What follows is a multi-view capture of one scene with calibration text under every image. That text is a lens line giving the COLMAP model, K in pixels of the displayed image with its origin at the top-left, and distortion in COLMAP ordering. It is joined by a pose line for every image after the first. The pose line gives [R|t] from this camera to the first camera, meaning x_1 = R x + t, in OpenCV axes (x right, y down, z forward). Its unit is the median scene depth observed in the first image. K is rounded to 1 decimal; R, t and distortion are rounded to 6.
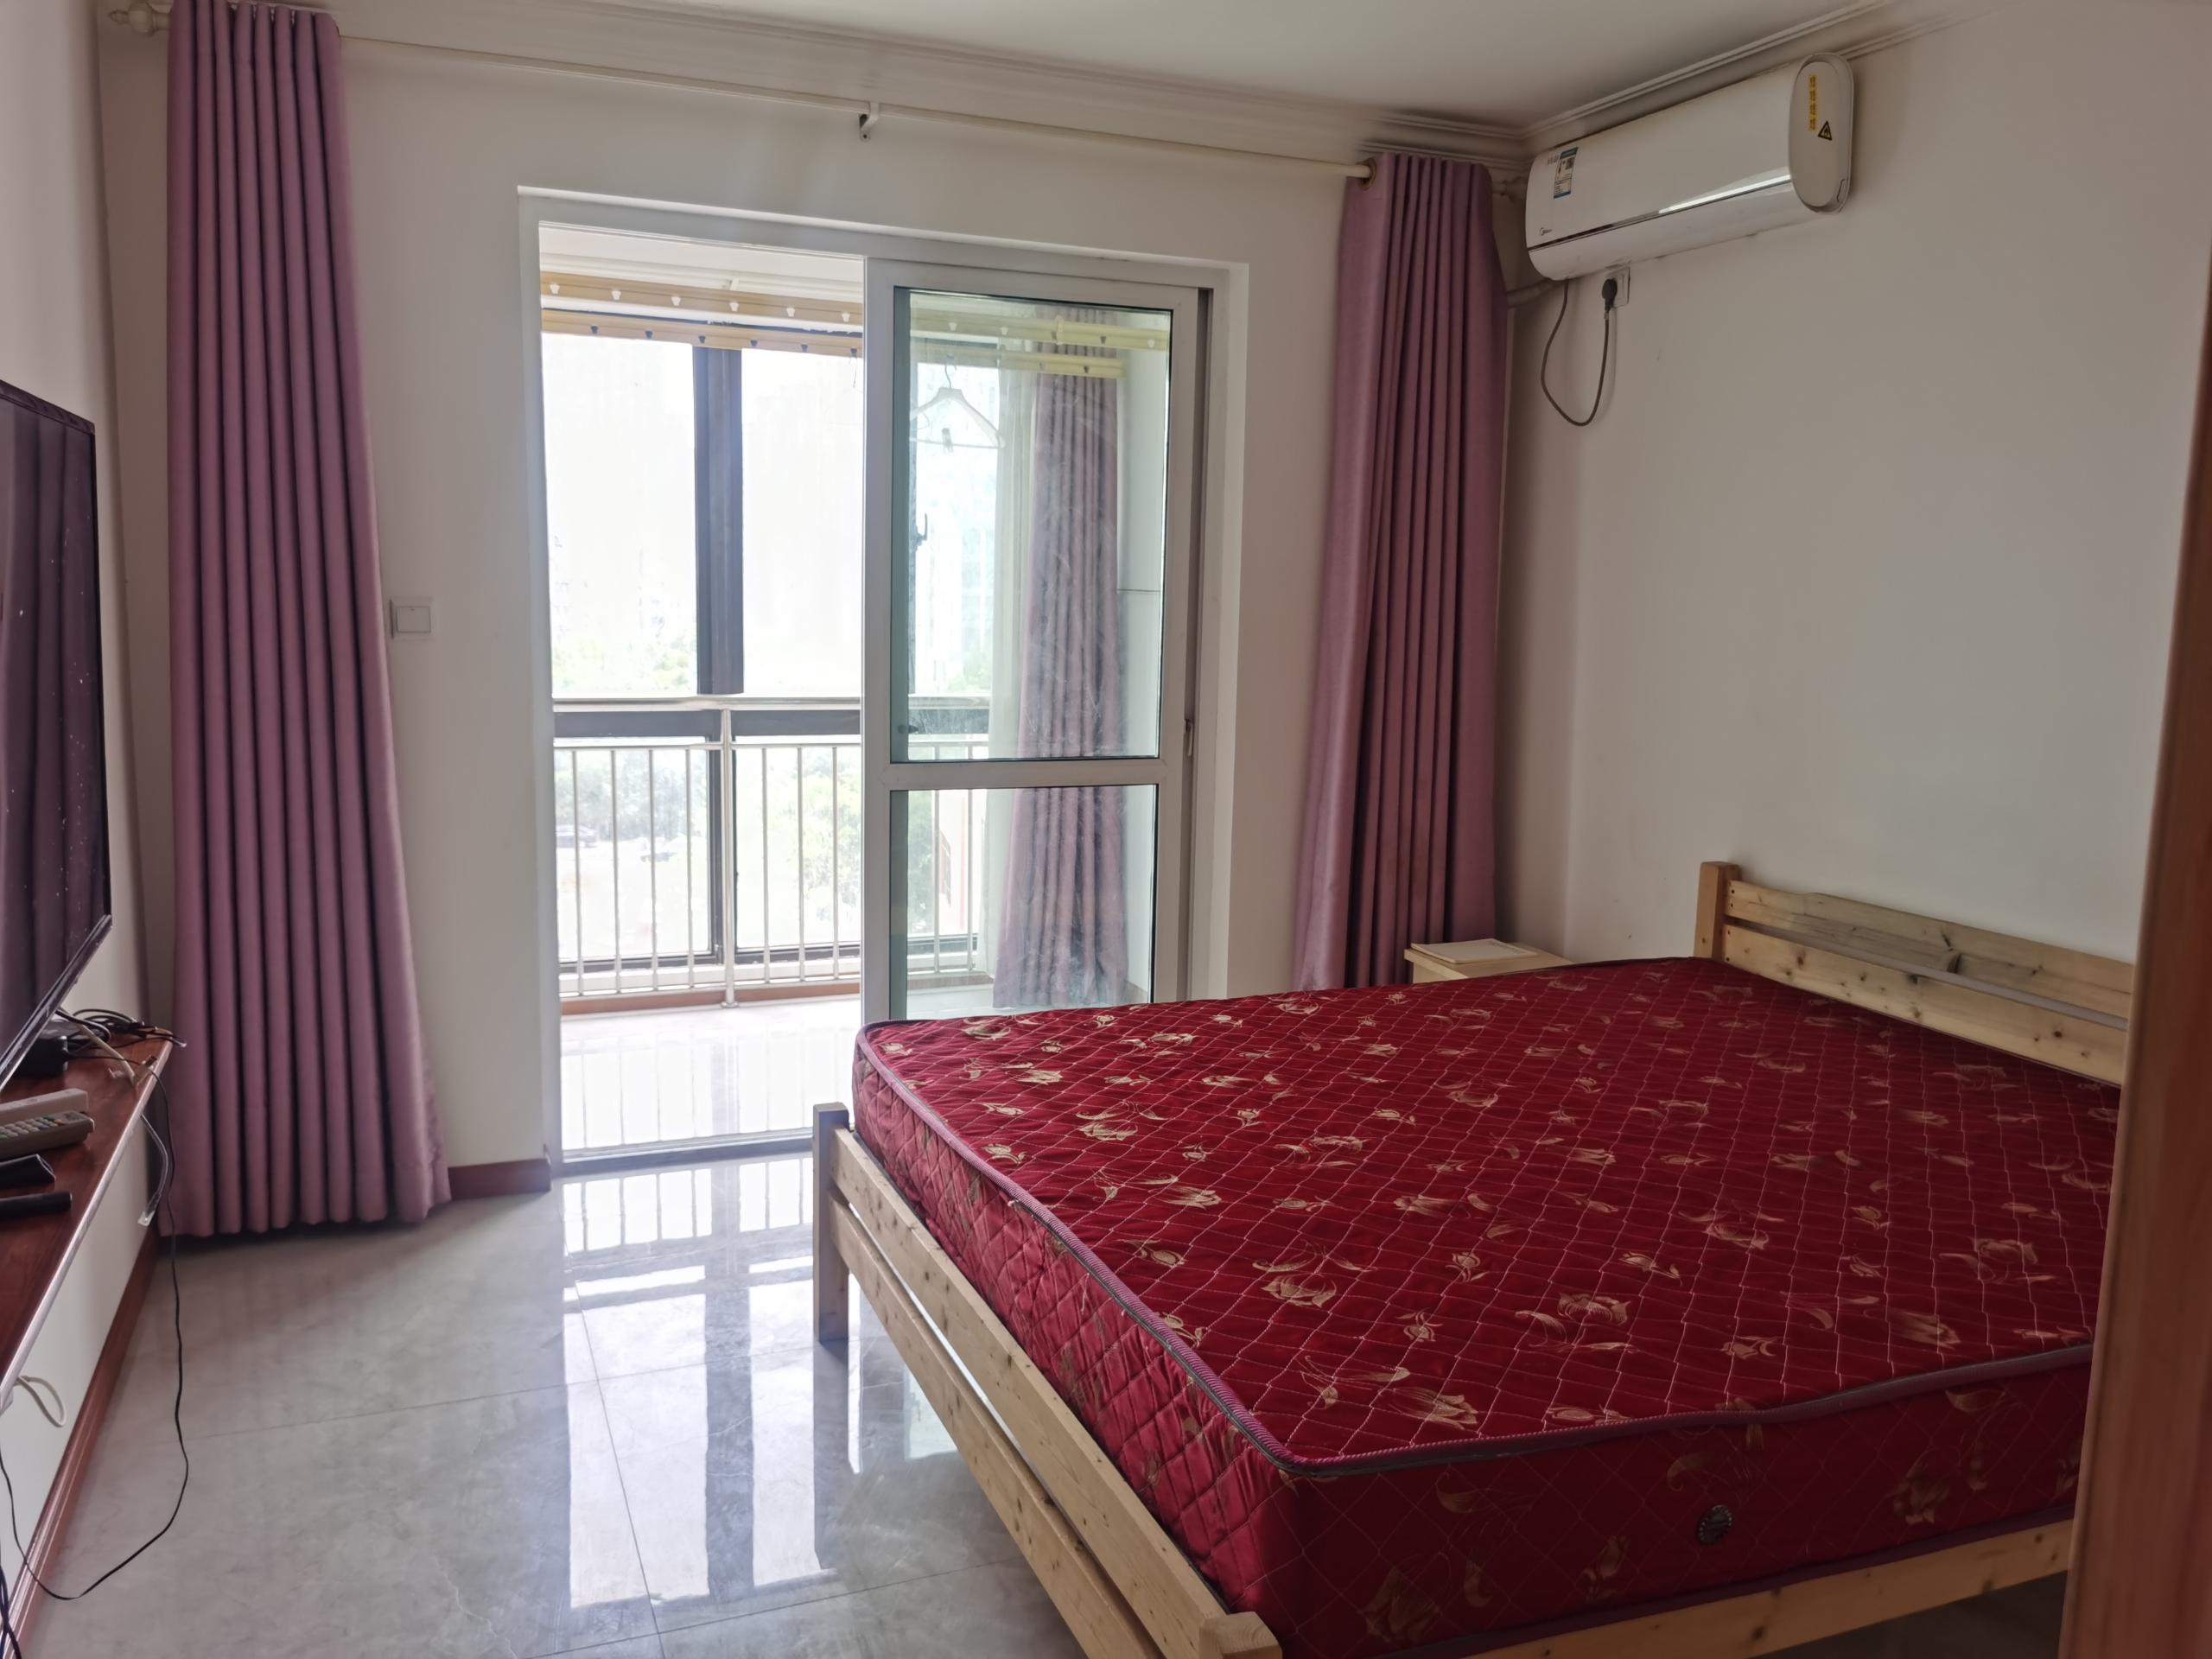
lens RADIAL K [[1701.2, 0, 1106.0], [0, 1701.2, 829.5], [0, 0, 1]] dist [0.087779, -0.163884]
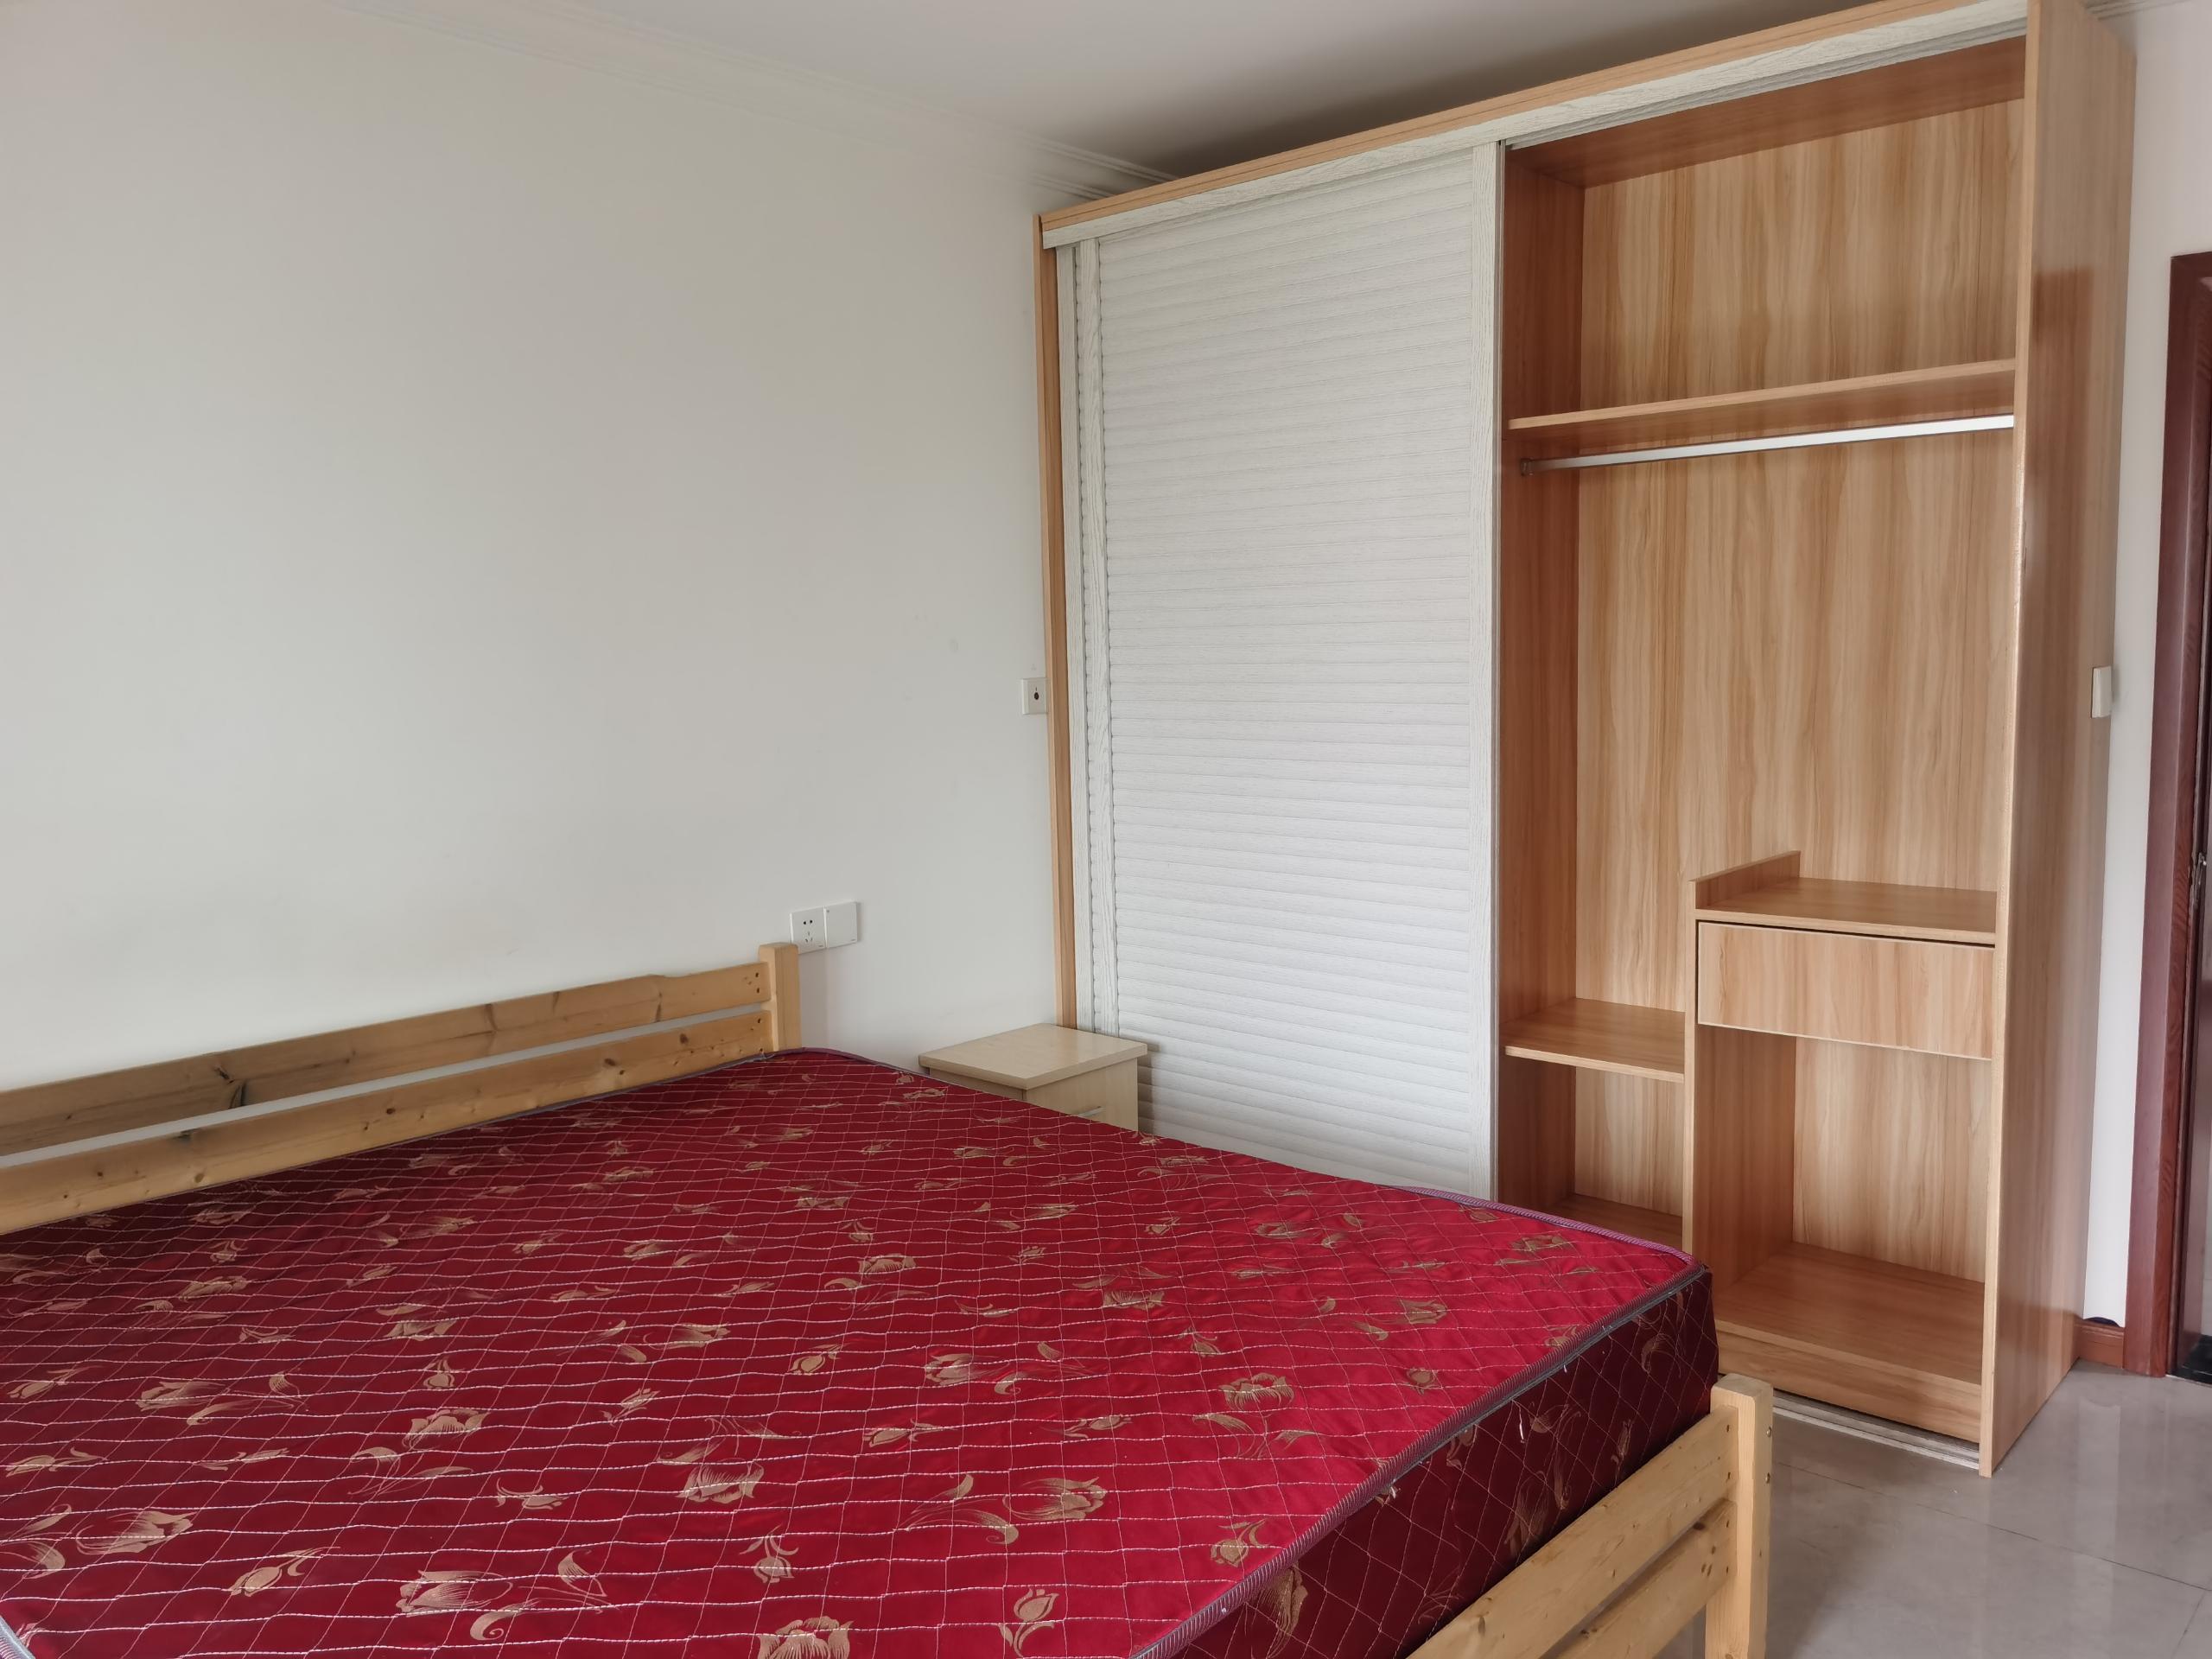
lens RADIAL K [[1725.9, 0, 1106.0], [0, 1725.9, 829.5], [0, 0, 1]] dist [0.068363, -0.112698]
pose [[-0.434831, -0.102503, 0.894659, -0.475006], [0.141040, 0.973487, 0.180084, -0.153966], [-0.889399, 0.204489, -0.408845, 1.016268]]
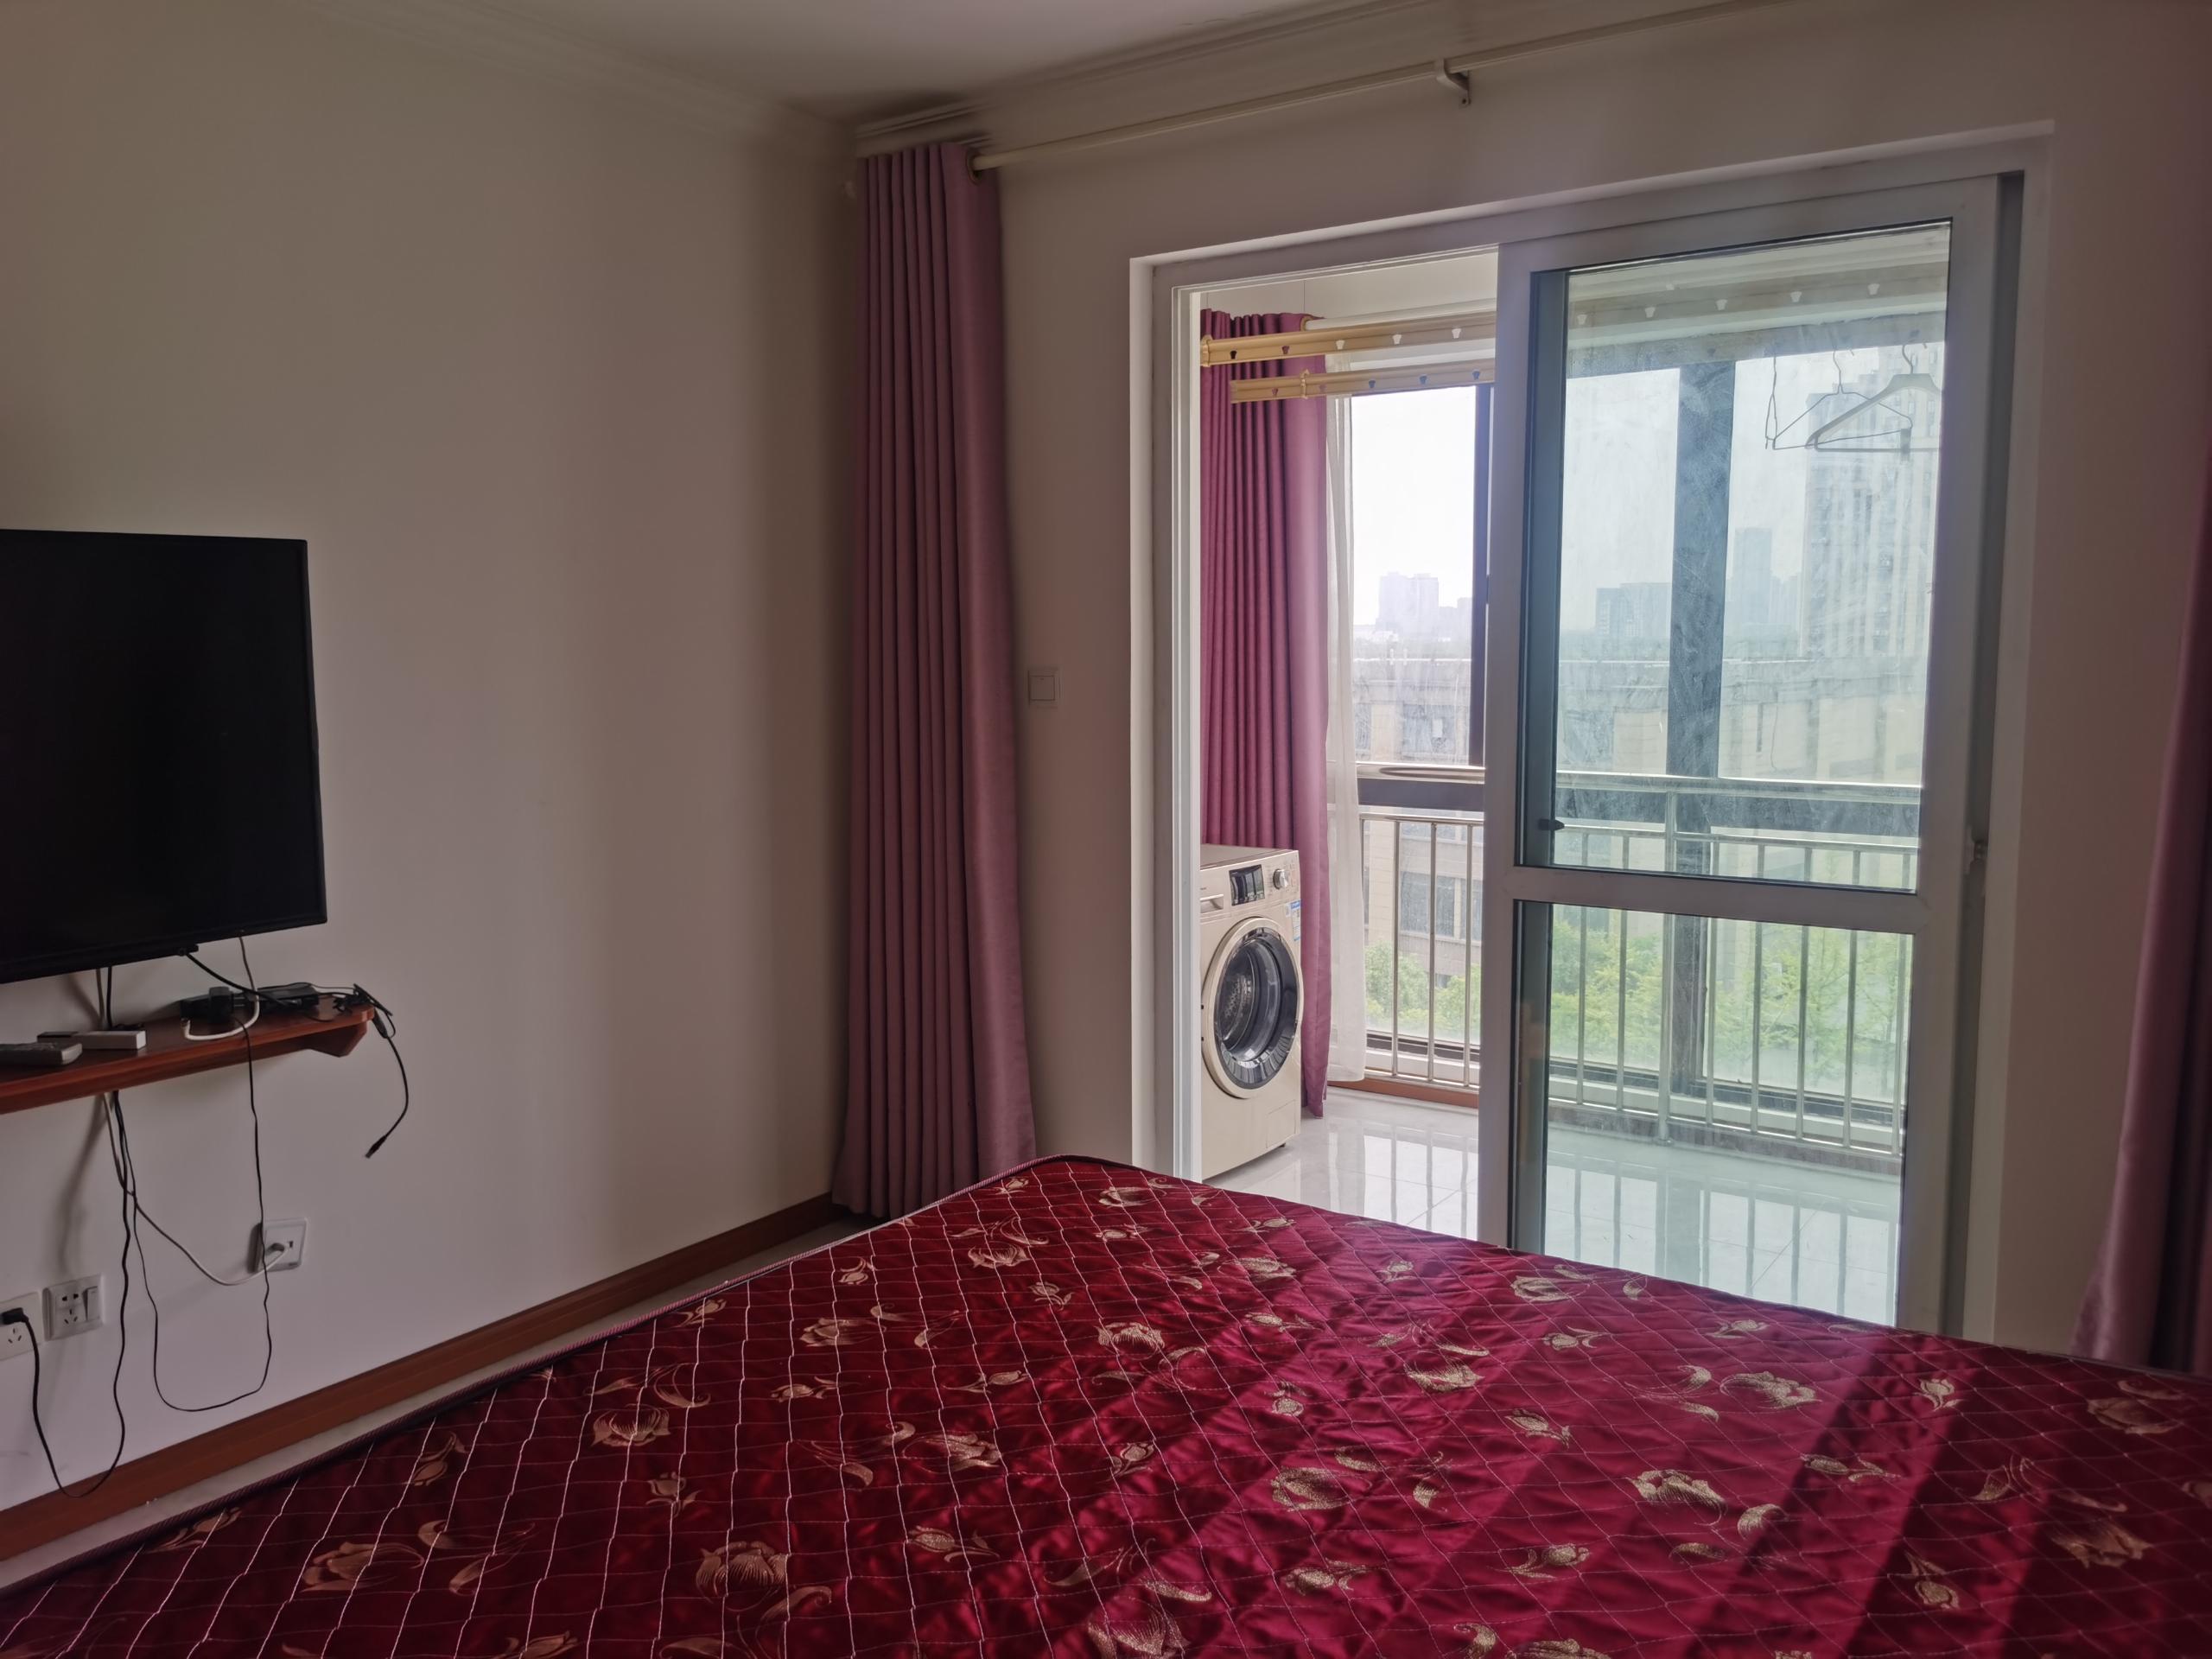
lens RADIAL K [[1701.2, 0, 1106.0], [0, 1701.2, 829.5], [0, 0, 1]] dist [0.087779, -0.163884]
pose [[0.560949, 0.067128, -0.825124, 0.595438], [-0.101631, 0.994752, 0.011835, -0.063343], [0.821588, 0.077219, 0.564828, 0.541823]]
